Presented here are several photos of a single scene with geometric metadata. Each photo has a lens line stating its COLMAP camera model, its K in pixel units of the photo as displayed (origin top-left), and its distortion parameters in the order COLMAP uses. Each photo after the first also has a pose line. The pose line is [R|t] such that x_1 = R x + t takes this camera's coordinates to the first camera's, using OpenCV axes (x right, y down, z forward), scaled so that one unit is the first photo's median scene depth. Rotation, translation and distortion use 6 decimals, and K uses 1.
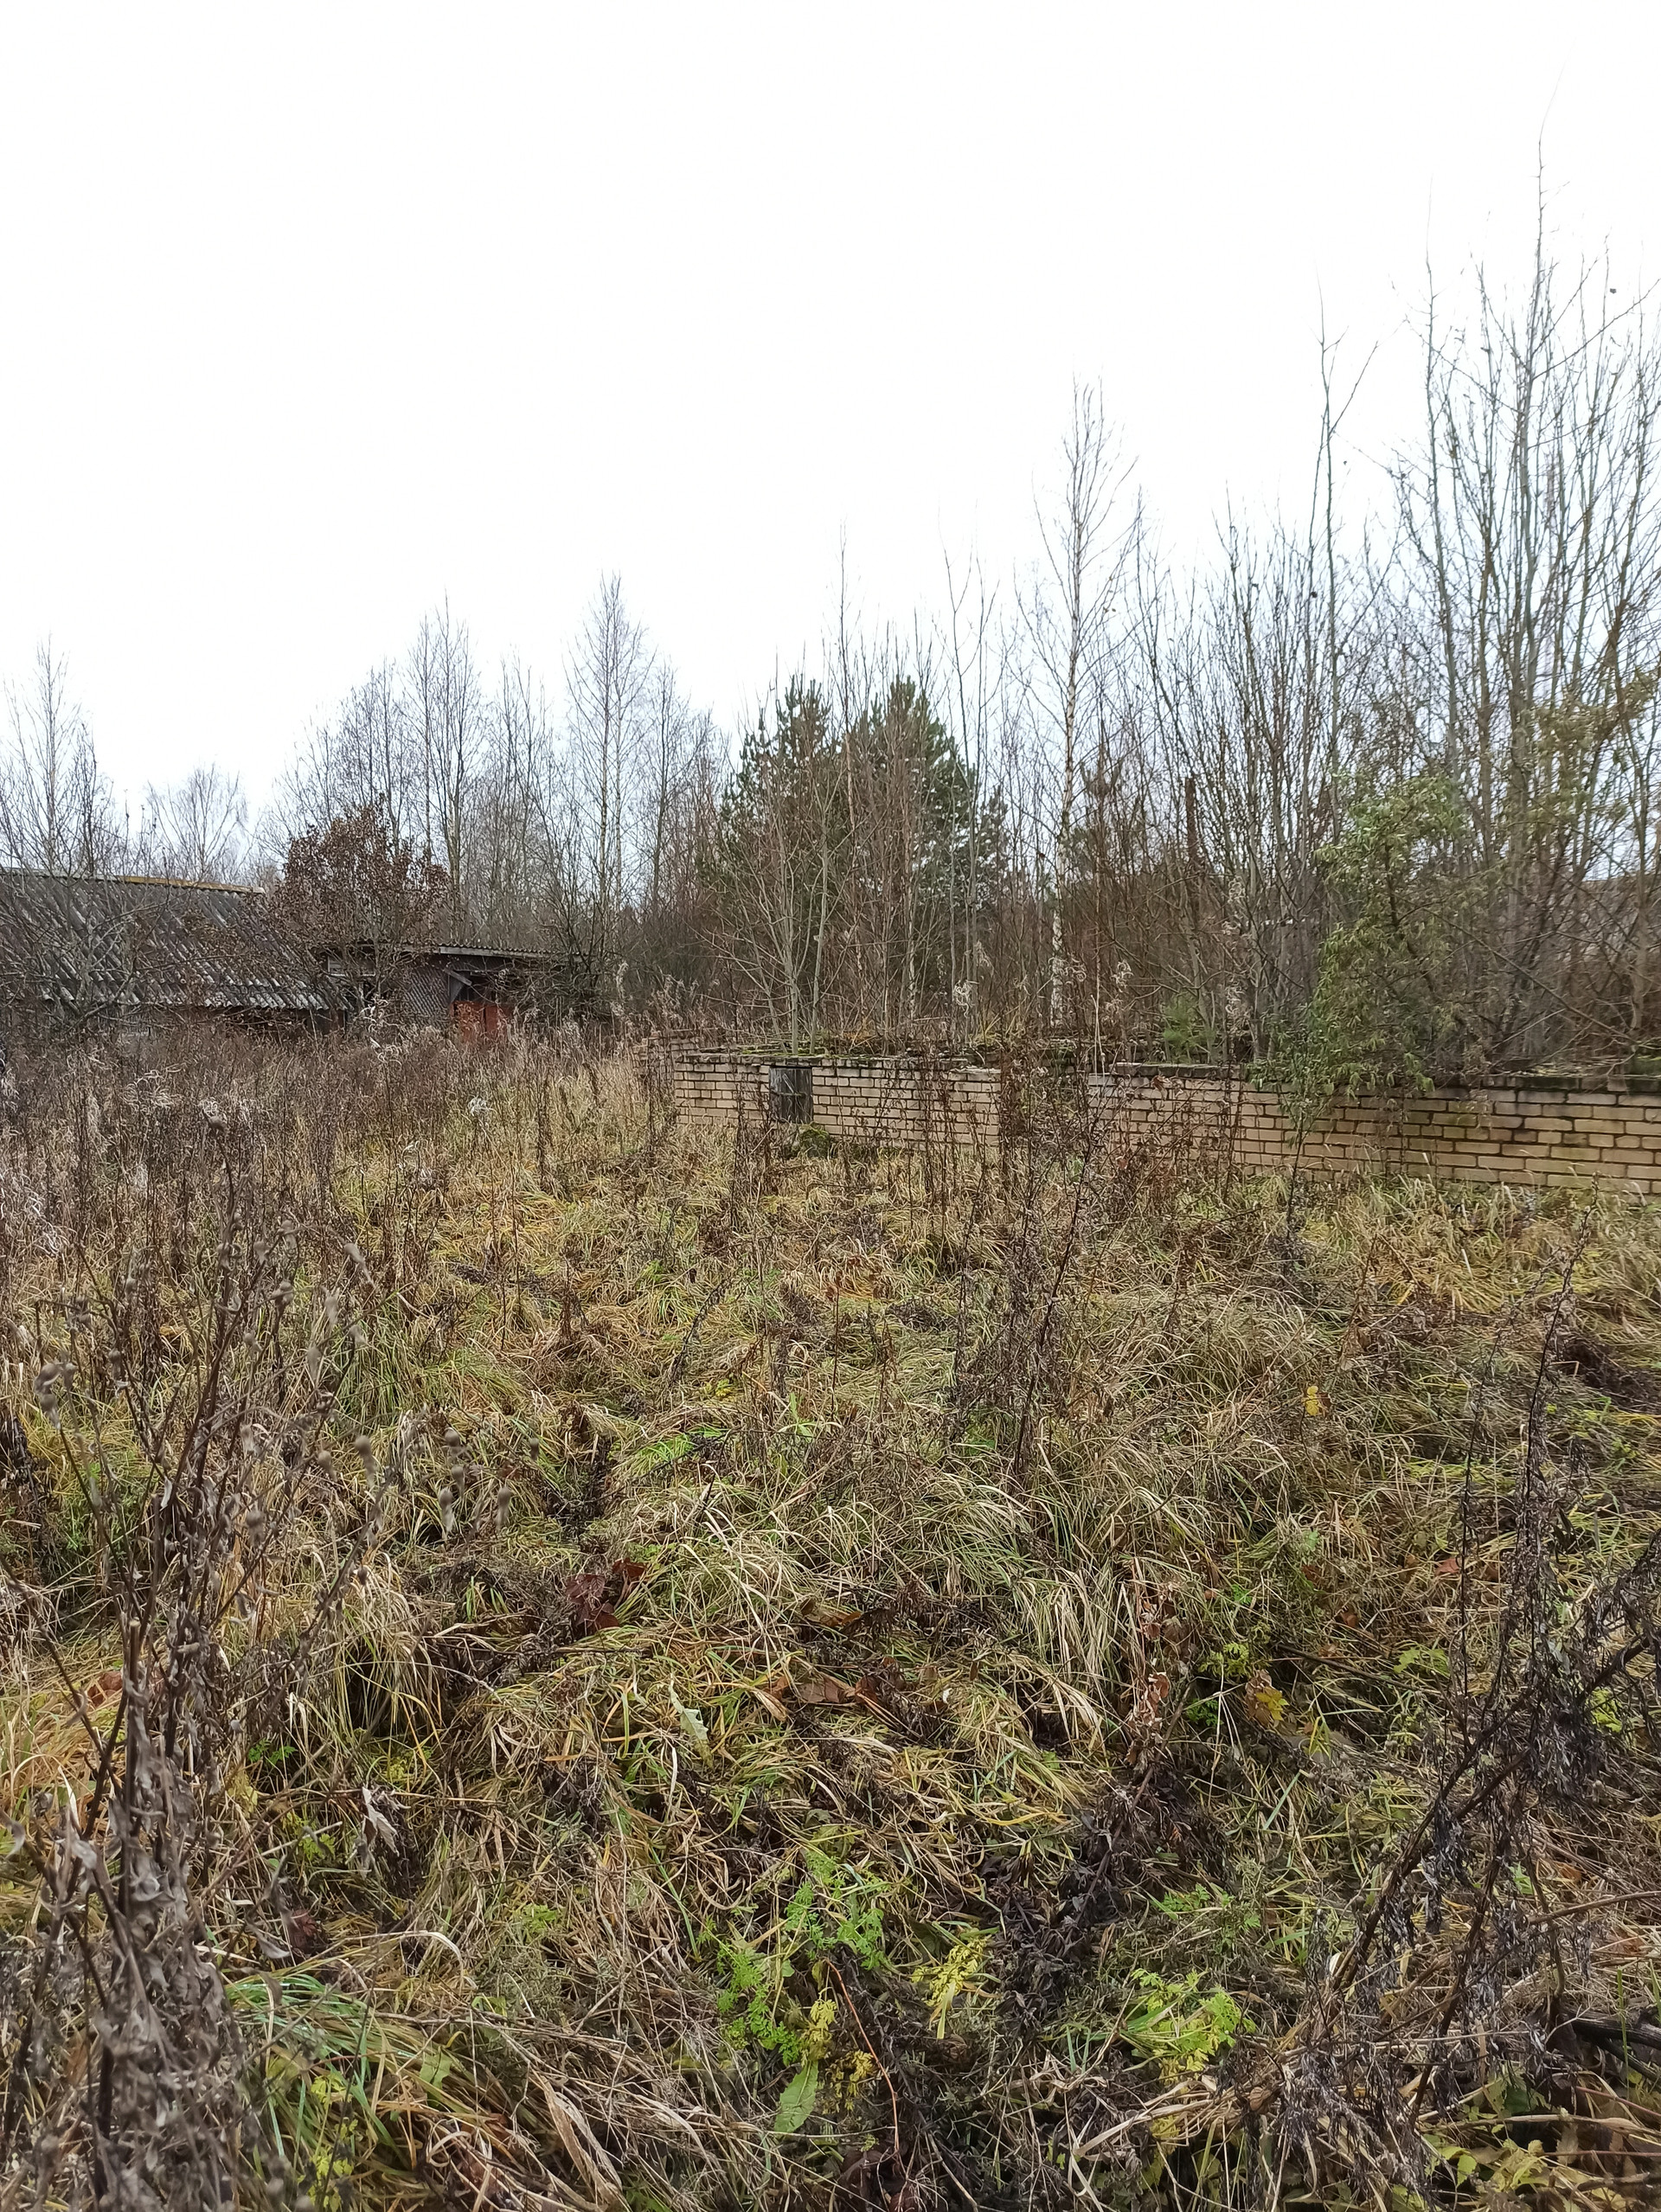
lens RADIAL K [[1627.4, 0, 830.5], [0, 1627.4, 1106.0], [0, 0, 1]] dist [0.073935, -0.067938]
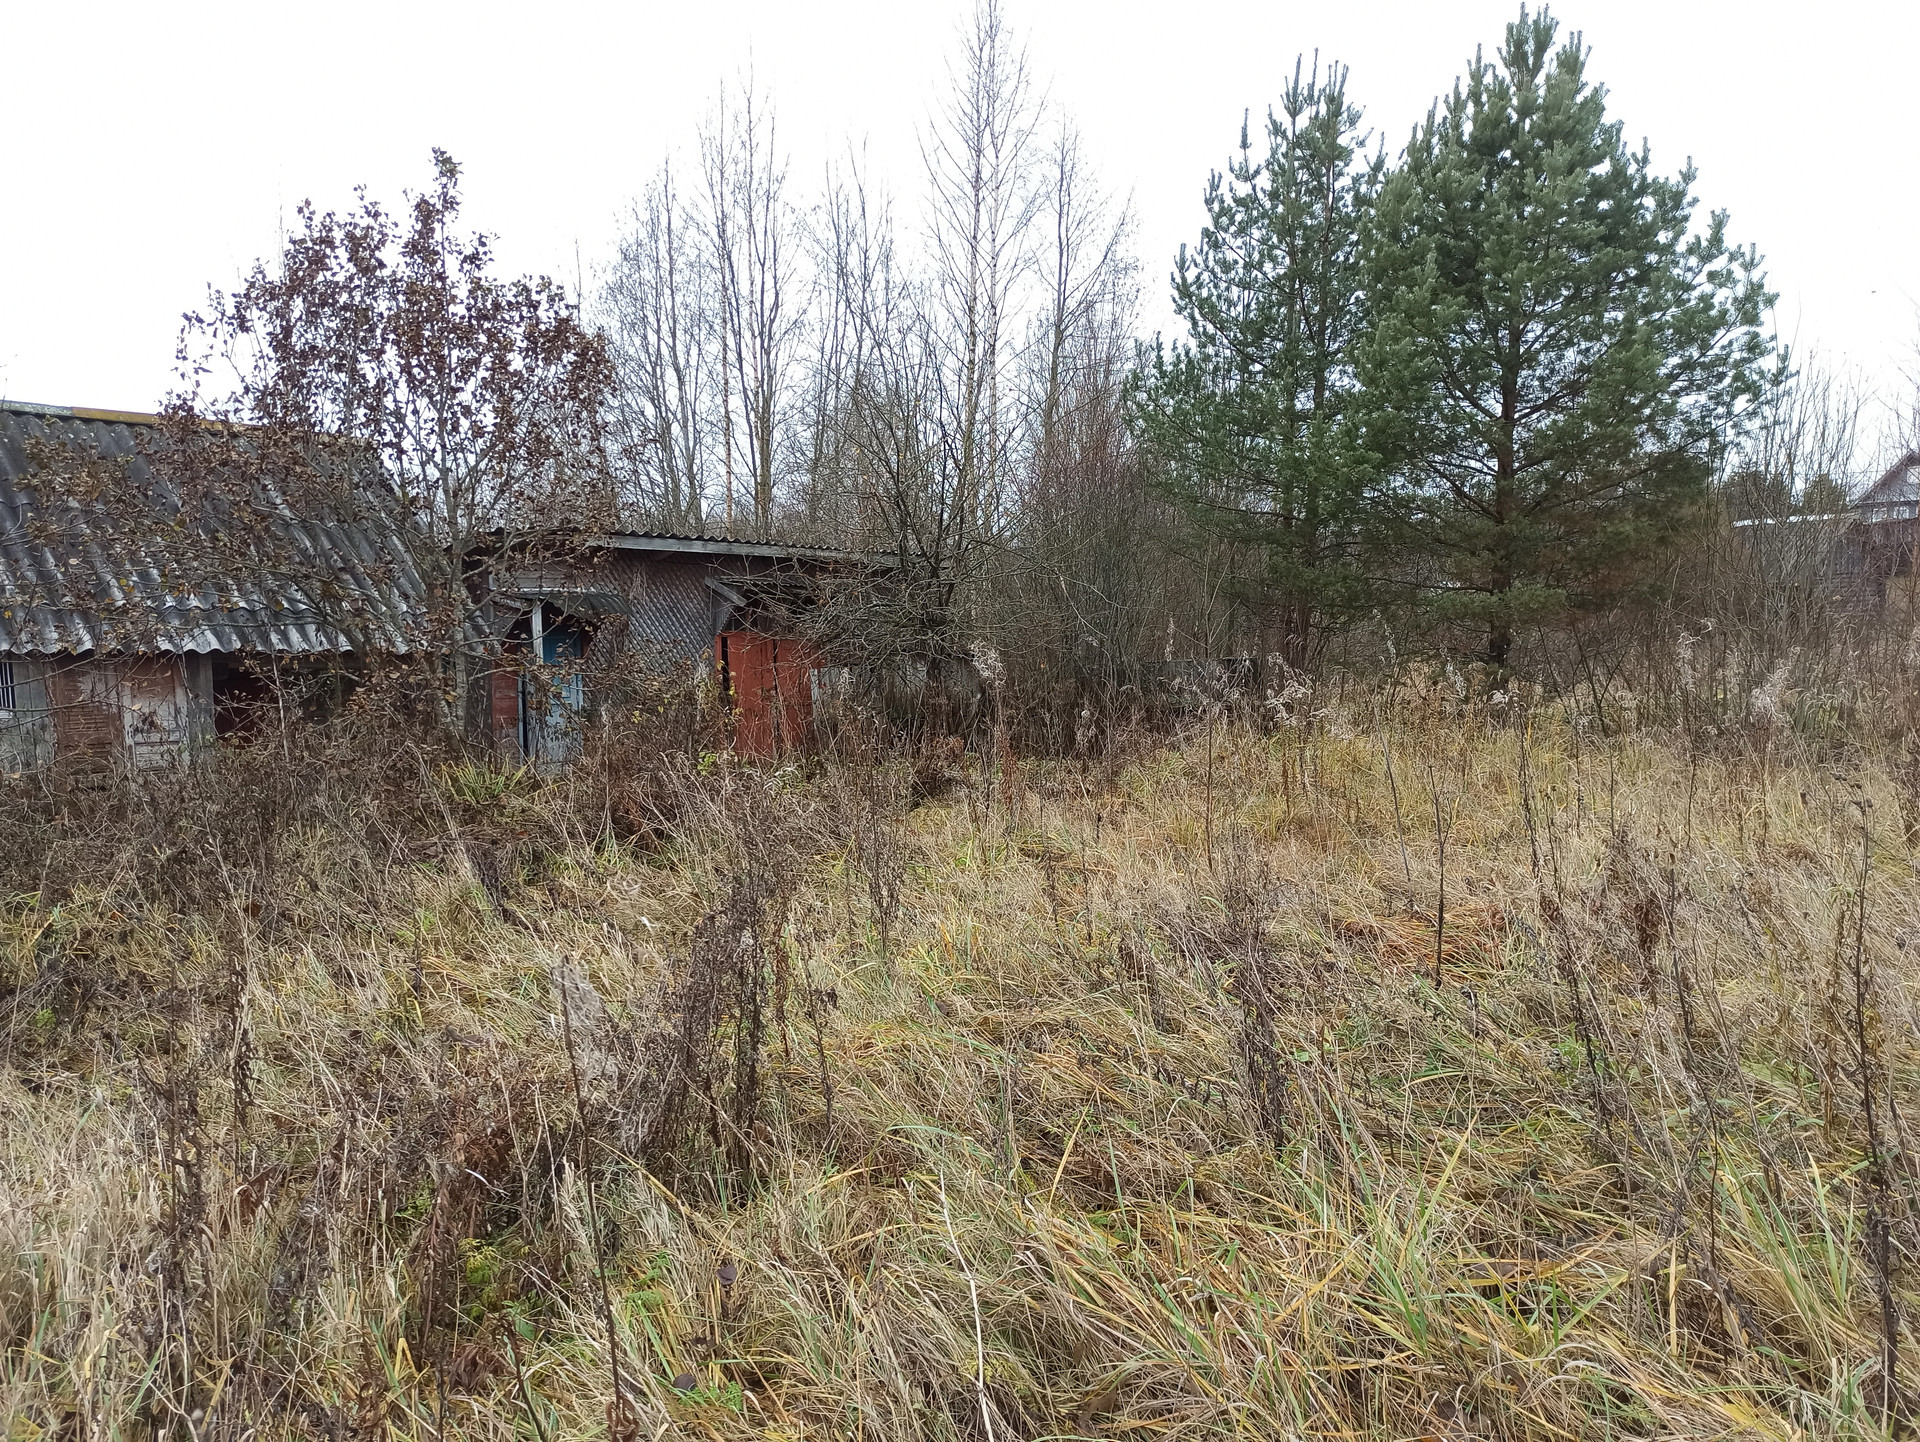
lens RADIAL K [[903.7, 0, 960.0], [0, 903.7, 721.0], [0, 0, 1]] dist [0.029183, 0.000006]
pose [[0.985967, 0.013022, -0.166430, -0.054988], [-0.004533, 0.998674, 0.051286, -0.031420], [0.166877, -0.049812, 0.984719, 0.433104]]
